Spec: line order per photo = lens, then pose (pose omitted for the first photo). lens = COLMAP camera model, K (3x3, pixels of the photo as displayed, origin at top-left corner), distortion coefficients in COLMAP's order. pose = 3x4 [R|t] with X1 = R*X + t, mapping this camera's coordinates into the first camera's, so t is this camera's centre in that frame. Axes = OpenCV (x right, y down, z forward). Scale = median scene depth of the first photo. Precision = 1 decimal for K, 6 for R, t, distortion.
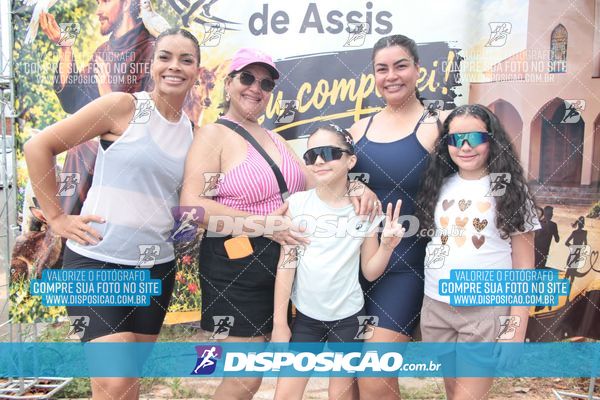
lens RADIAL K [[503.1, 0, 310.0], [0, 503.1, 192.8], [0, 0, 1]] dist [-0.205973, 0.288122]
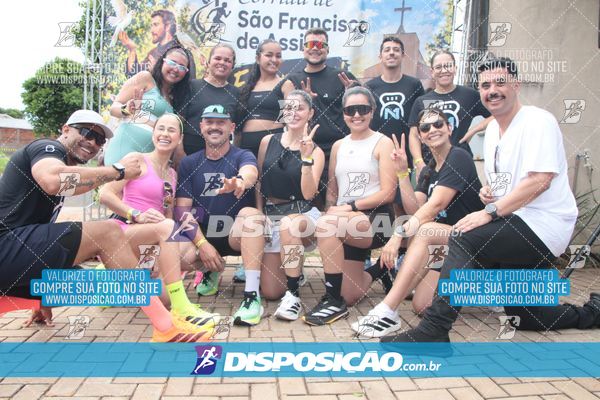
lens RADIAL K [[510.6, 0, 292.0], [0, 510.6, 182.9], [0, 0, 1]] dist [-0.015899, -0.085559]
pose [[0.995301, 0.021855, 0.094336, -0.086482], [-0.017878, 0.998924, -0.042793, 0.257828], [-0.095169, 0.040906, 0.994620, -0.892125]]
